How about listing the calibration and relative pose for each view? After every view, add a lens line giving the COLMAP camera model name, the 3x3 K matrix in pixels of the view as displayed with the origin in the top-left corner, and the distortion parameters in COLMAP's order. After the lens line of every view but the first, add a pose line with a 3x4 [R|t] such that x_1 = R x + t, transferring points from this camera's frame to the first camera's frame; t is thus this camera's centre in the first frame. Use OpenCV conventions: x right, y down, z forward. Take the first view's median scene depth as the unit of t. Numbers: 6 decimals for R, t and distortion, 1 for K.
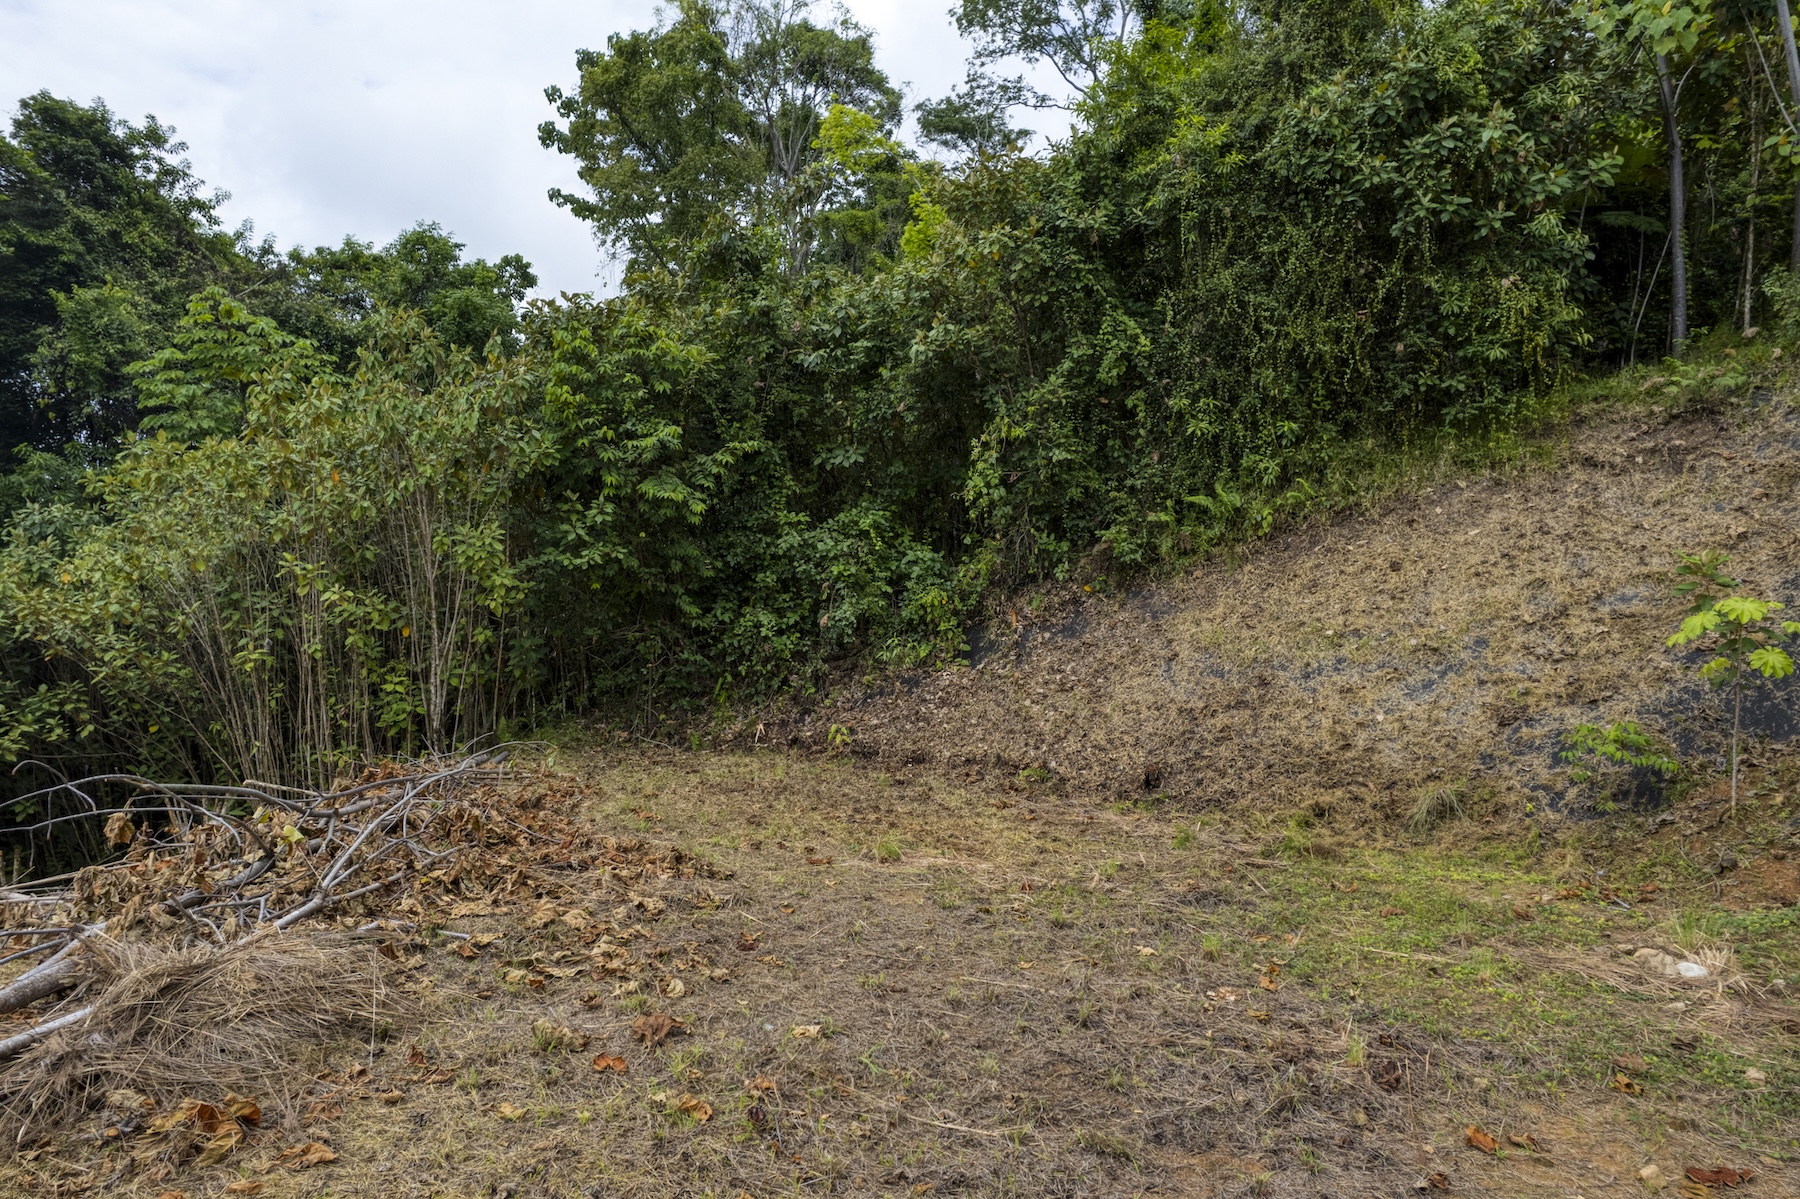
lens RADIAL K [[1157.9, 0, 905.0], [0, 1157.9, 606.1], [0, 0, 1]] dist [-0.068553, 0.066053]
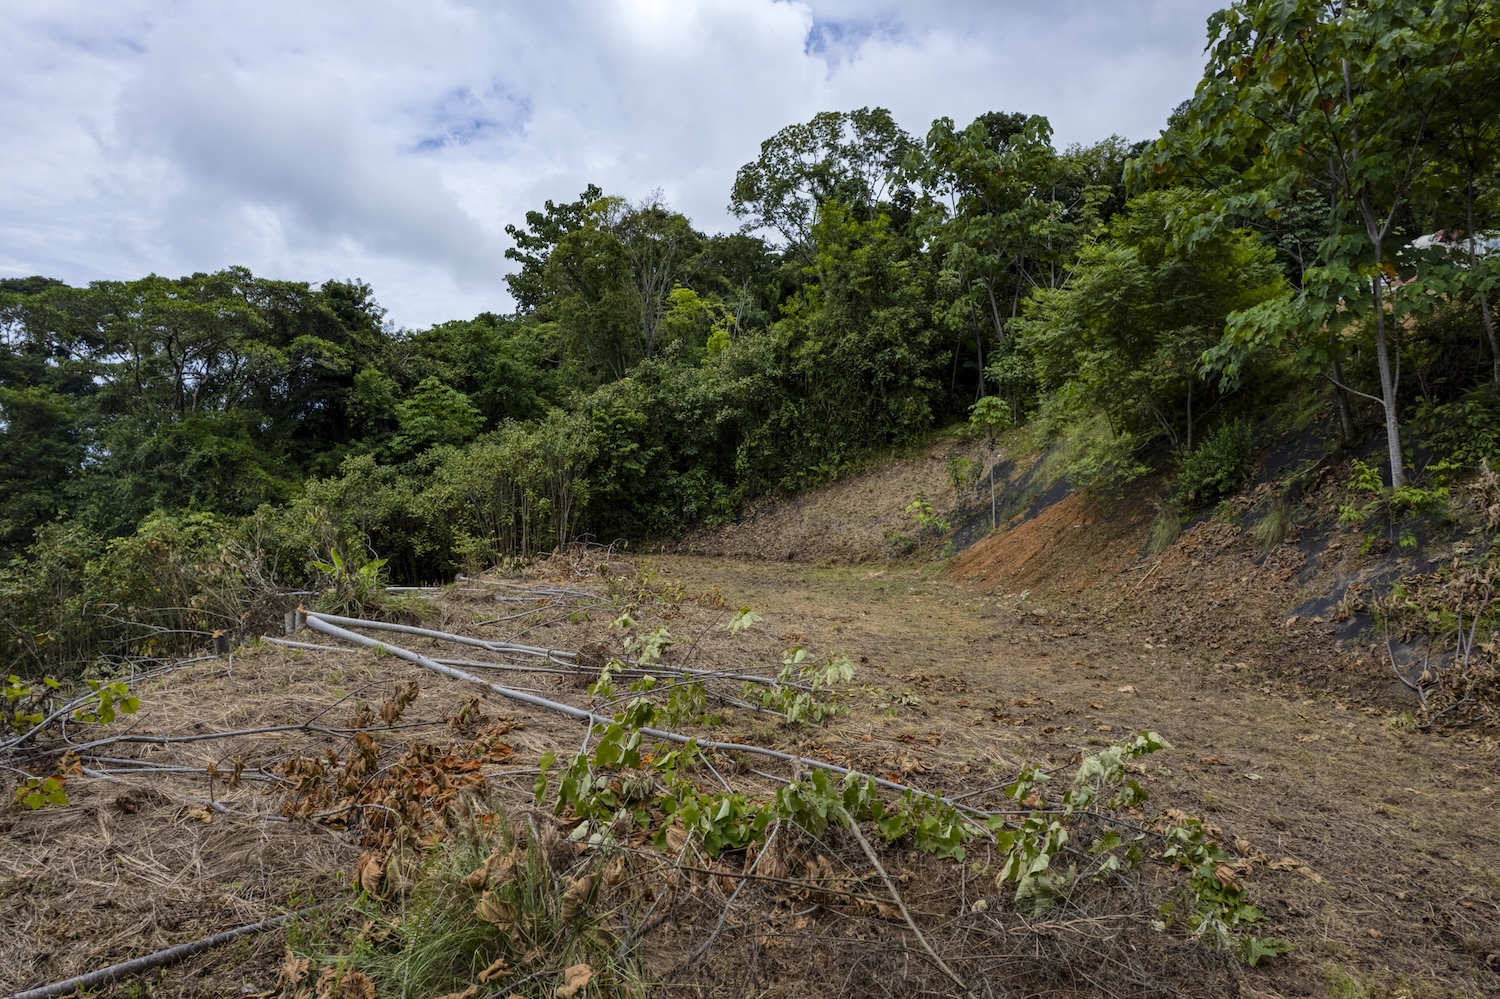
lens RADIAL K [[964.9, 0, 748.6], [0, 964.9, 497.3], [0, 0, 1]] dist [-0.068553, 0.066053]
pose [[0.998088, -0.002885, 0.061745, -0.064166], [0.003422, 0.999957, -0.008590, 0.003275], [-0.061718, 0.008785, 0.998055, -1.447976]]
